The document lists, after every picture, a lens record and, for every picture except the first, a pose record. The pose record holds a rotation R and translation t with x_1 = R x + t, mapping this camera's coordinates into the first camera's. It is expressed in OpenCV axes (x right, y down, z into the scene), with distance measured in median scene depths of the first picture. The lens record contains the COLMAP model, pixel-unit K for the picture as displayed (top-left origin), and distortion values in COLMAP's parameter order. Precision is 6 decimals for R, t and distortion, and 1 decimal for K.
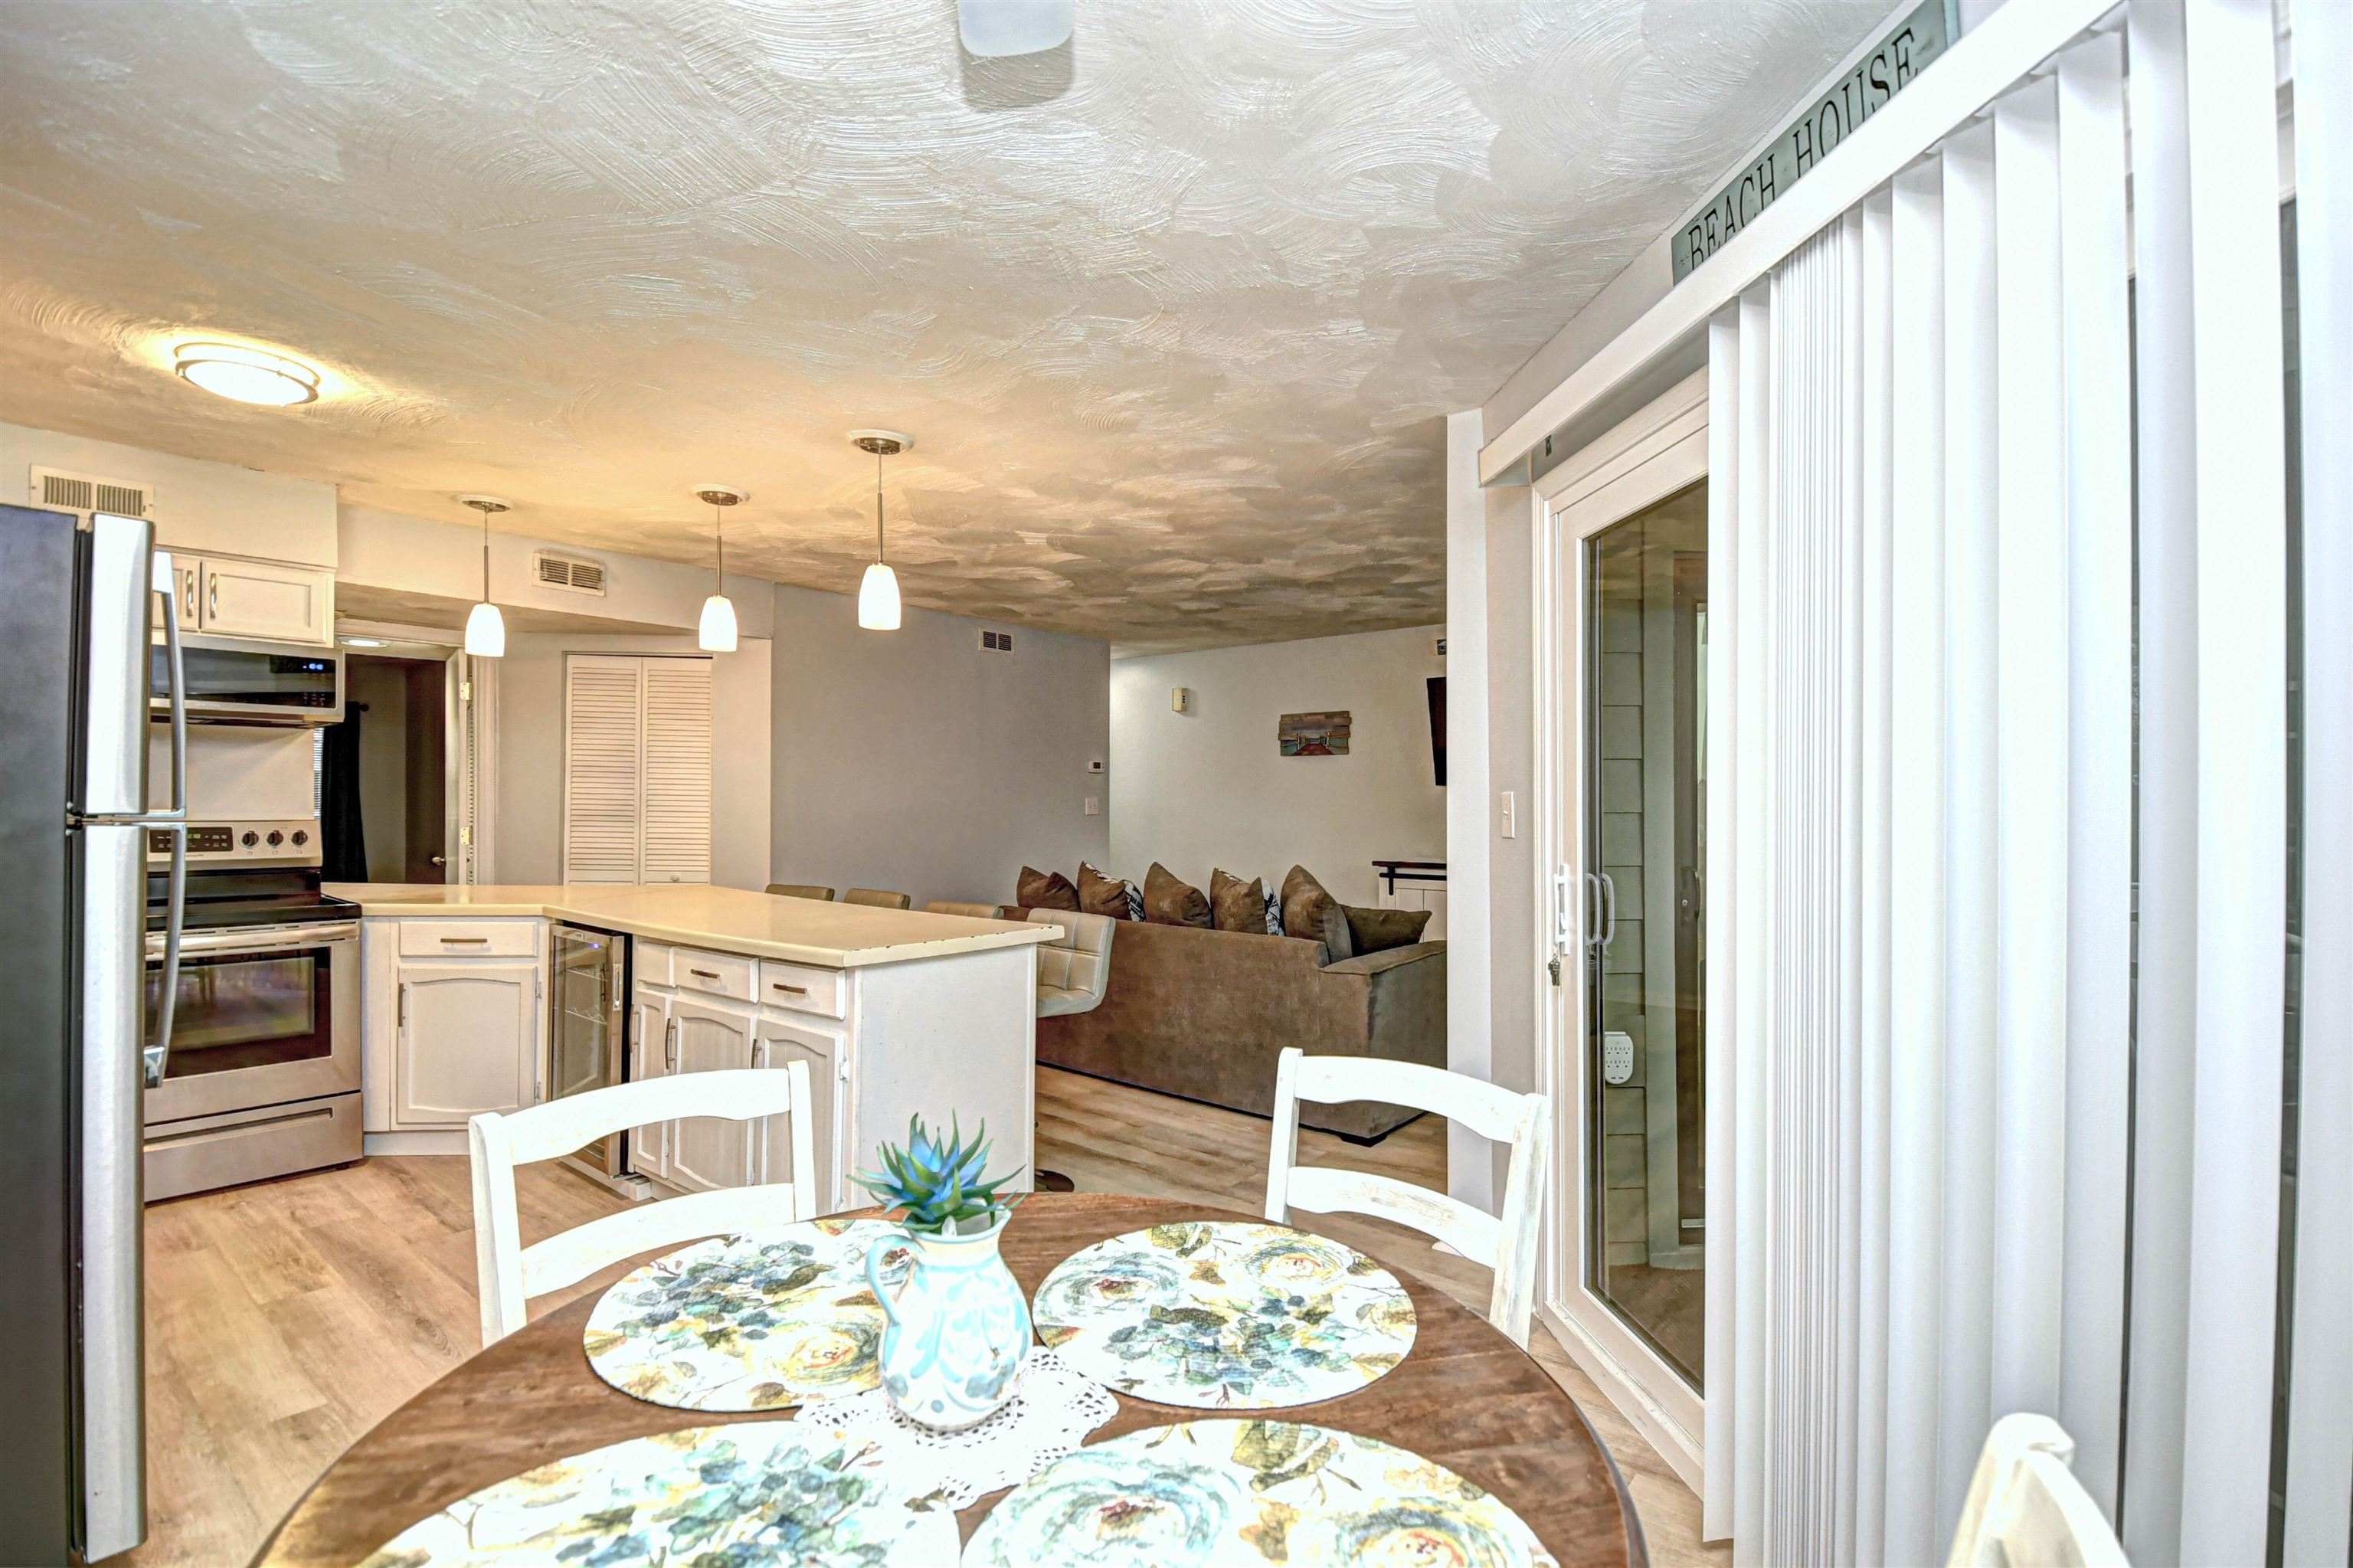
lens RADIAL K [[1055.7, 0, 1183.5], [0, 1055.7, 805.7], [0, 0, 1]] dist [0.022461, -0.027569]
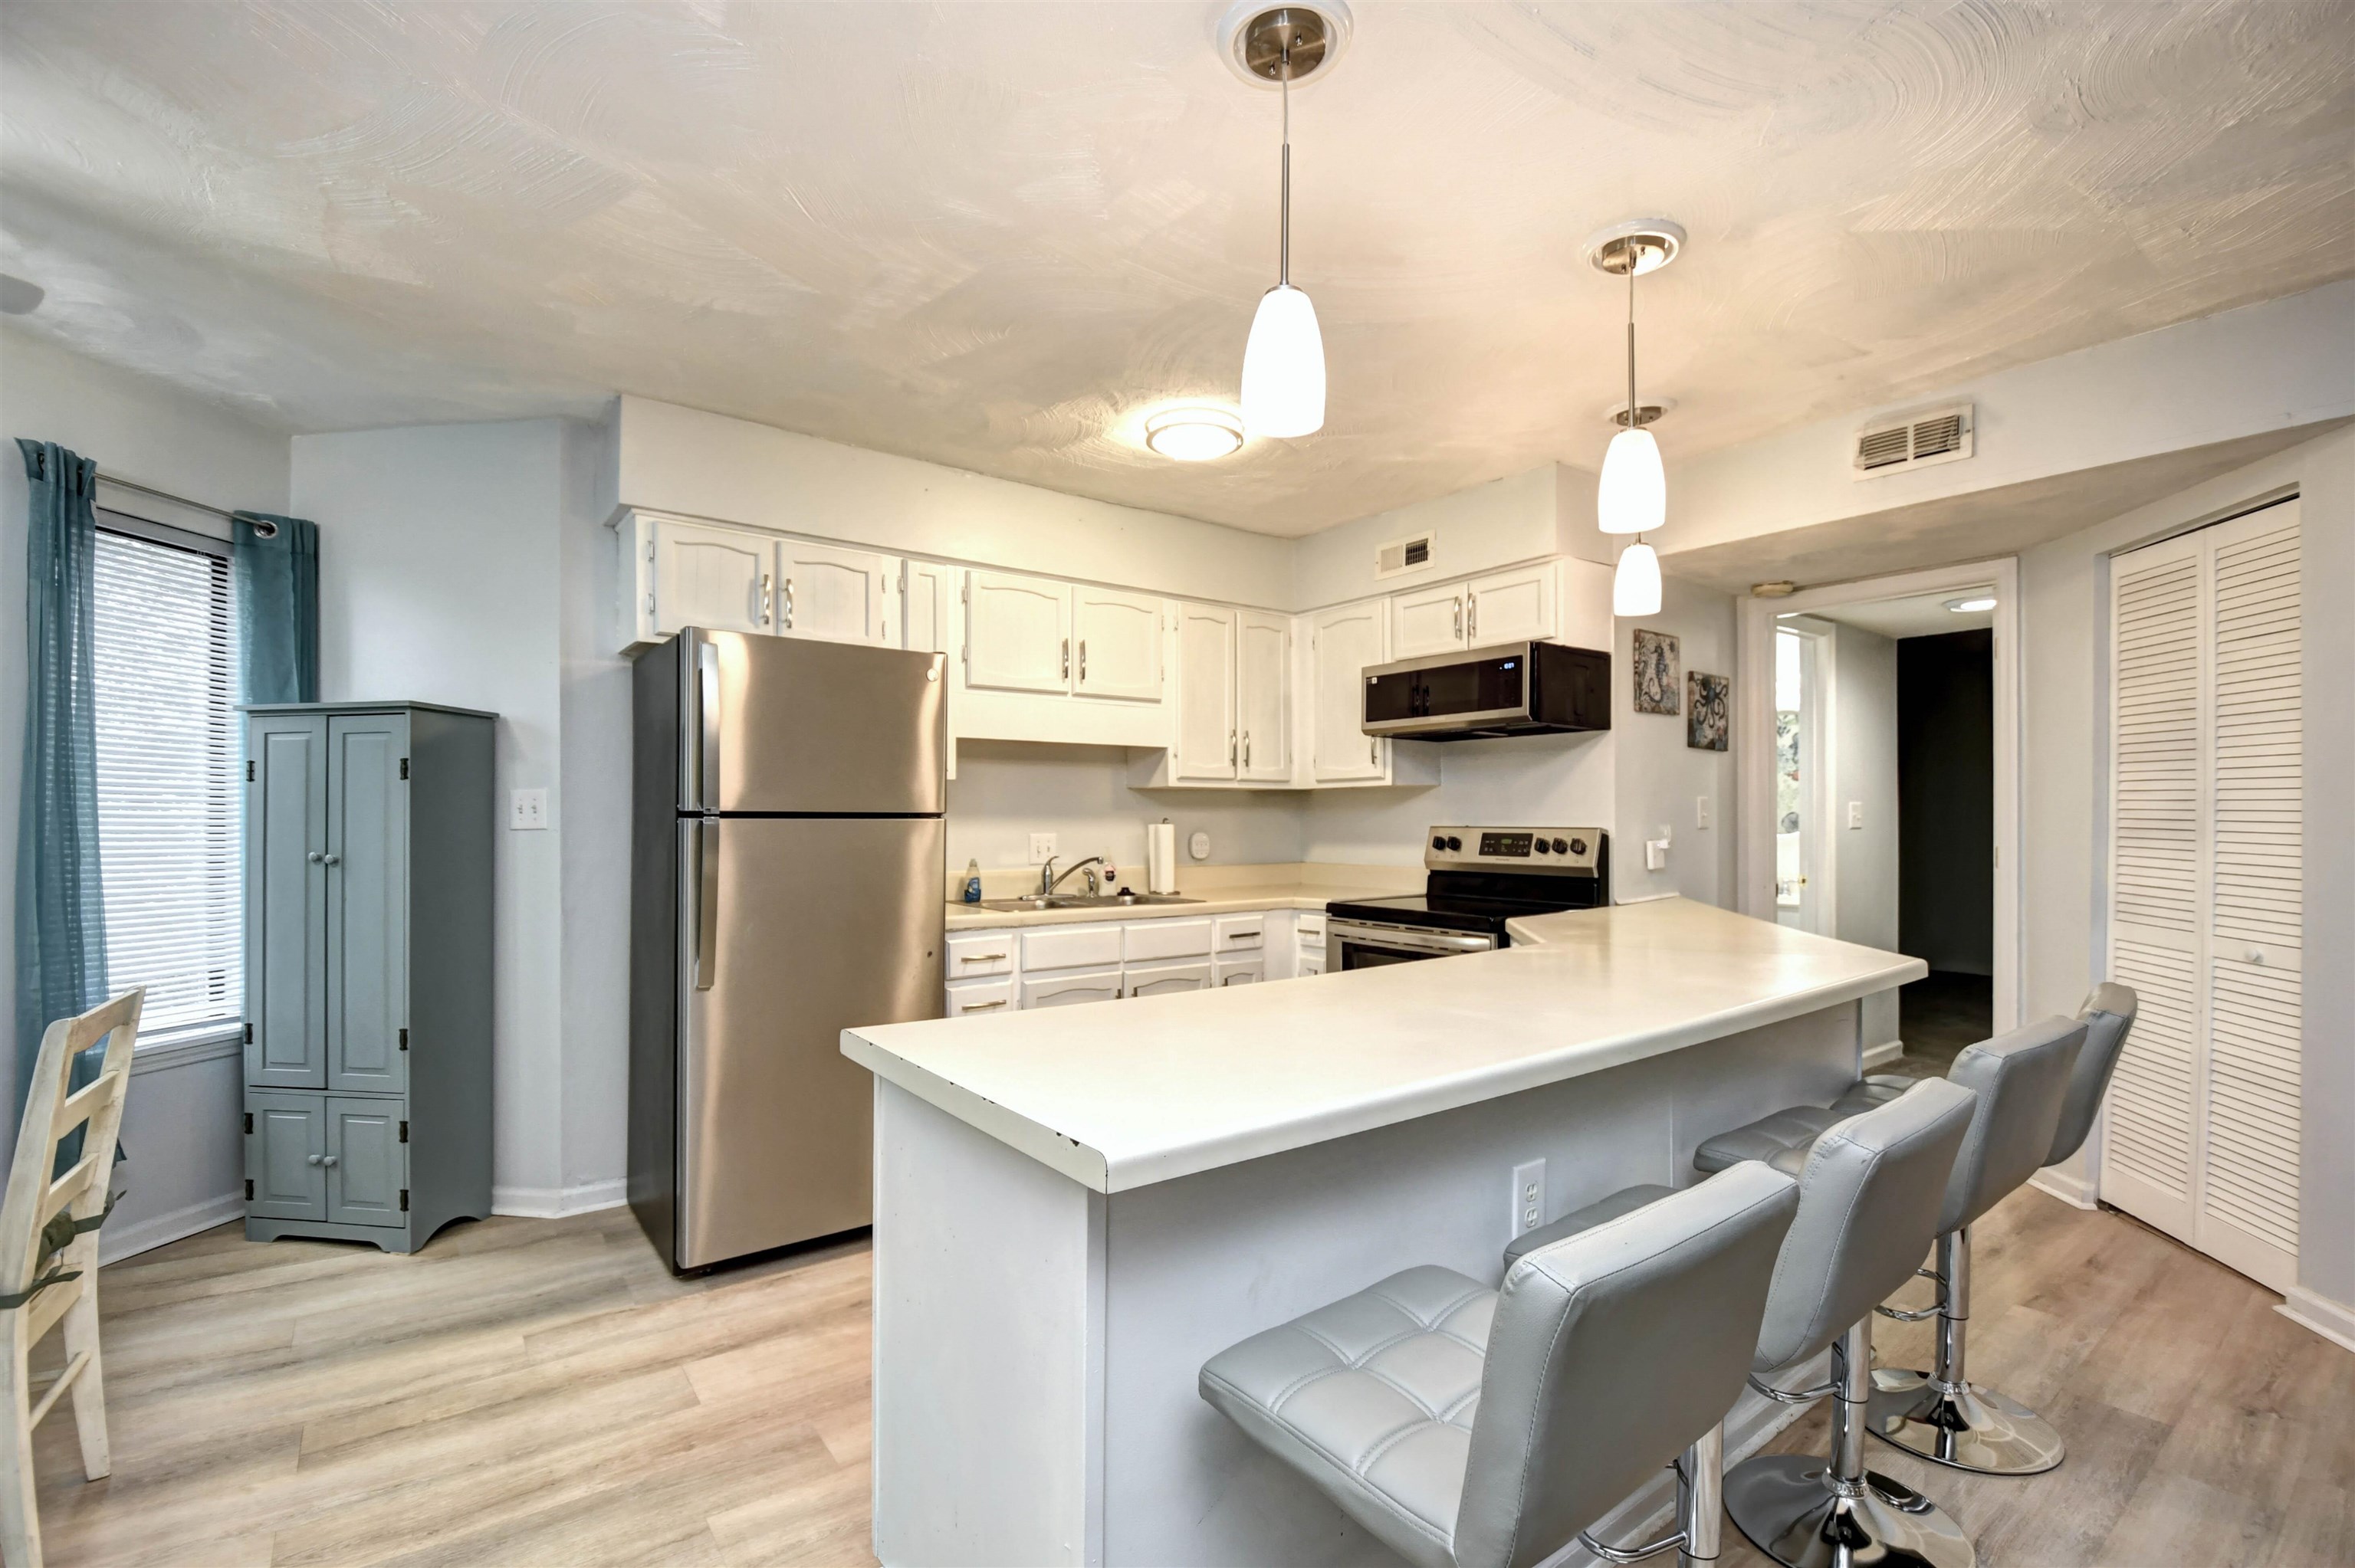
lens RADIAL K [[1036.0, 0, 1181.1], [0, 1036.0, 820.7], [0, 0, 1]] dist [0.003313, -0.013583]
pose [[-0.241277, -0.003628, -0.970450, 0.156984], [-0.003377, 0.999990, -0.002899, 0.012236], [0.970451, 0.002578, -0.241286, 0.931971]]
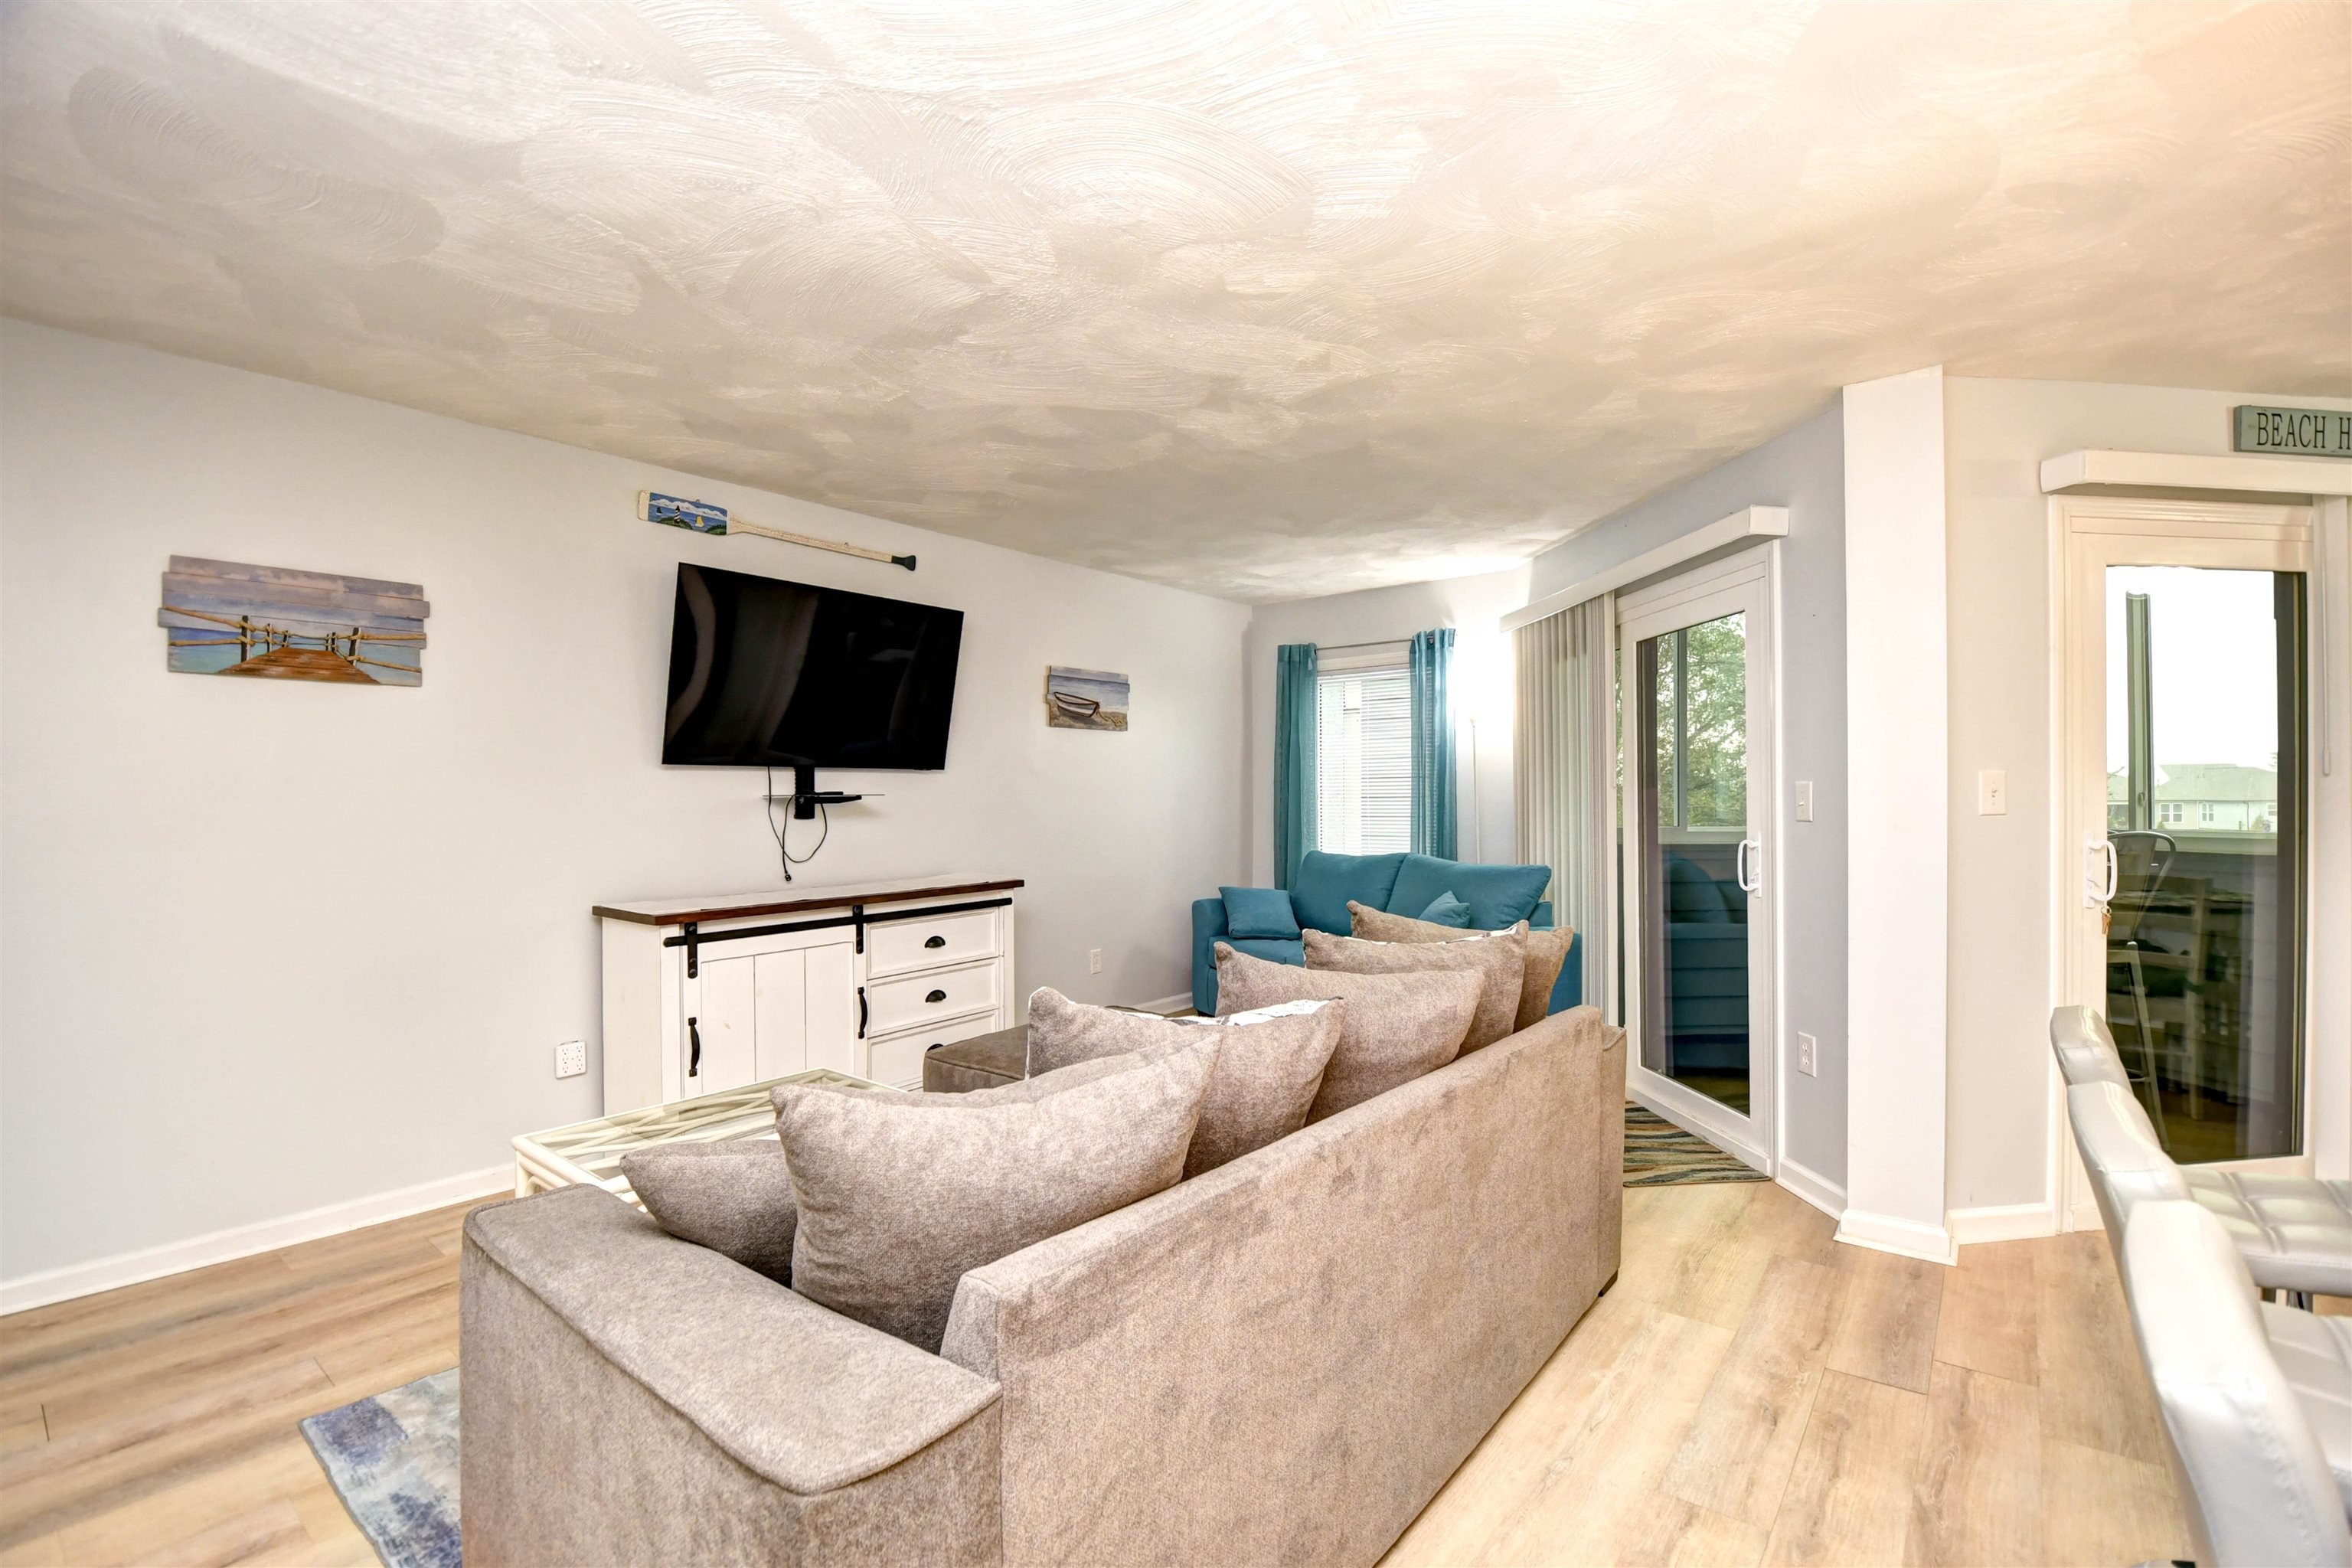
lens RADIAL K [[1022.2, 0, 1183.4], [0, 1022.2, 805.2], [0, 0, 1]] dist [0.022200, -0.027606]
pose [[-0.006533, -0.009217, 0.999936, -0.527790], [0.014767, 0.999848, 0.009312, 0.001177], [-0.999870, 0.014827, -0.006396, 1.370987]]
